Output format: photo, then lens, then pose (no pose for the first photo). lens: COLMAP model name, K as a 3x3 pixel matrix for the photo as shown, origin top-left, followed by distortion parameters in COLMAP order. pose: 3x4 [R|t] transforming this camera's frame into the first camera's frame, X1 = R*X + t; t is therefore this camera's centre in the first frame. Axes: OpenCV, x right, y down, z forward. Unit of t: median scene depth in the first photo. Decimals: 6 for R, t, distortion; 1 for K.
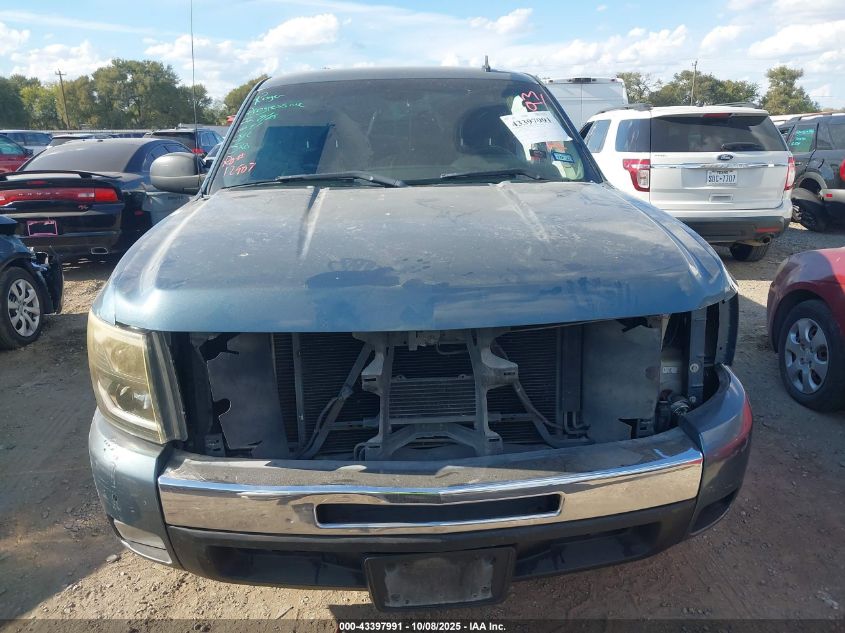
lens RADIAL K [[680.6, 0, 427.4], [0, 680.6, 315.6], [0, 0, 1]] dist [-0.003319, 0.000240]
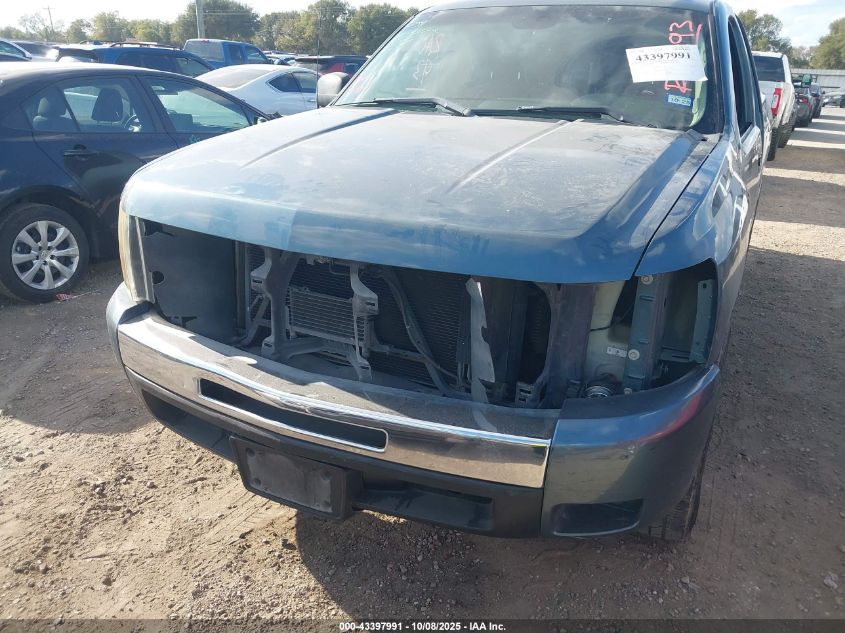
lens RADIAL K [[680.6, 0, 427.4], [0, 680.6, 315.6], [0, 0, 1]] dist [-0.003319, 0.000240]
pose [[0.861652, 0.217429, -0.458563, 0.401075], [-0.178856, 0.975702, 0.126556, -0.023083], [0.474938, -0.027030, 0.879604, 0.106017]]
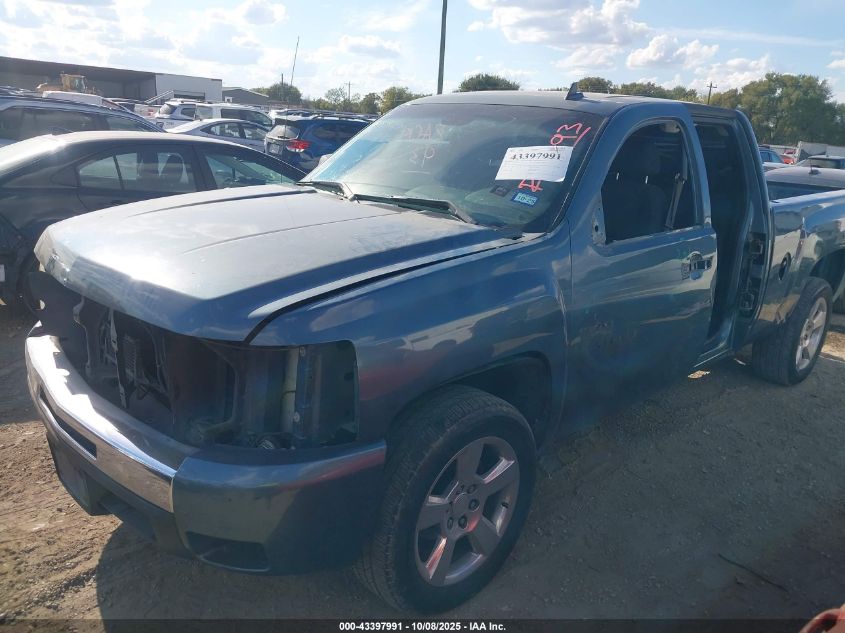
lens RADIAL K [[680.6, 0, 427.4], [0, 680.6, 315.6], [0, 0, 1]] dist [-0.003319, 0.000240]
pose [[0.613813, 0.269346, -0.742083, 0.872562], [-0.281647, 0.952855, 0.112884, -0.164920], [0.737502, 0.139716, 0.660735, 0.379664]]
